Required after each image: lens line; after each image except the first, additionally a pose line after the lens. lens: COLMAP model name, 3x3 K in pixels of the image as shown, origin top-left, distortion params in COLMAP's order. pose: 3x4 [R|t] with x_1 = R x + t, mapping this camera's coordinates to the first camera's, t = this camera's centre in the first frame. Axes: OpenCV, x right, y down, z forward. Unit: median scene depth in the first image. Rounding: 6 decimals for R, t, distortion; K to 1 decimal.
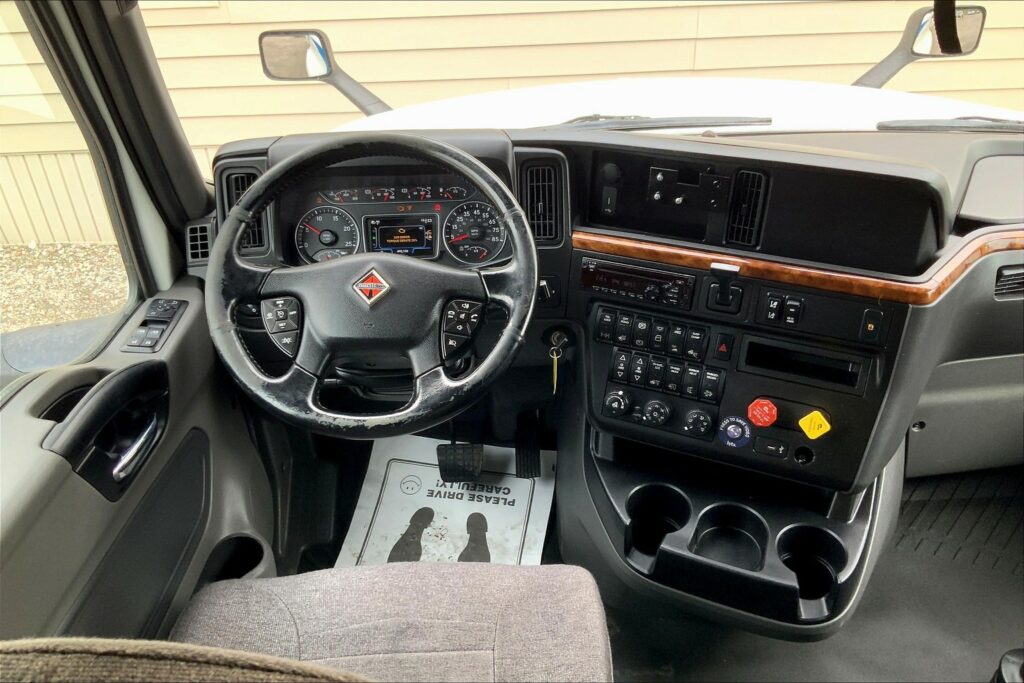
lens RADIAL K [[840.7, 0, 512.0], [0, 840.7, 341.5], [0, 0, 1]] dist [0.092032, -0.186434]
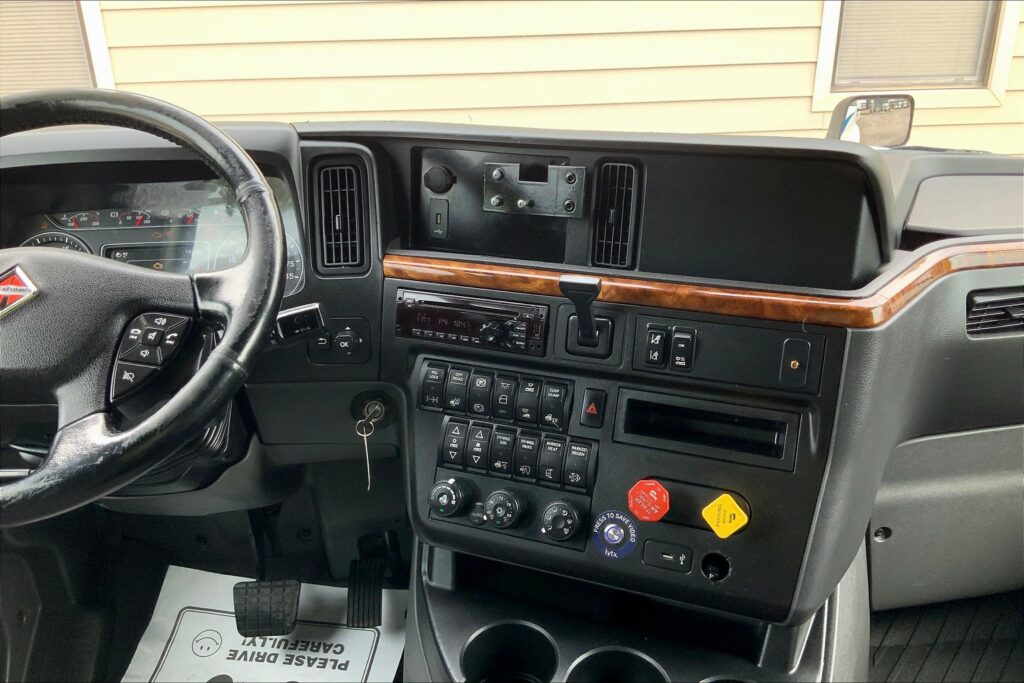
lens RADIAL K [[848.9, 0, 510.7], [0, 848.9, 336.2], [0, 0, 1]] dist [0.112721, -0.269176]
pose [[0.999142, -0.007754, 0.040684, 0.150870], [0.015599, 0.980433, -0.196235, 0.082478], [-0.038367, 0.196702, 0.979712, 0.299297]]
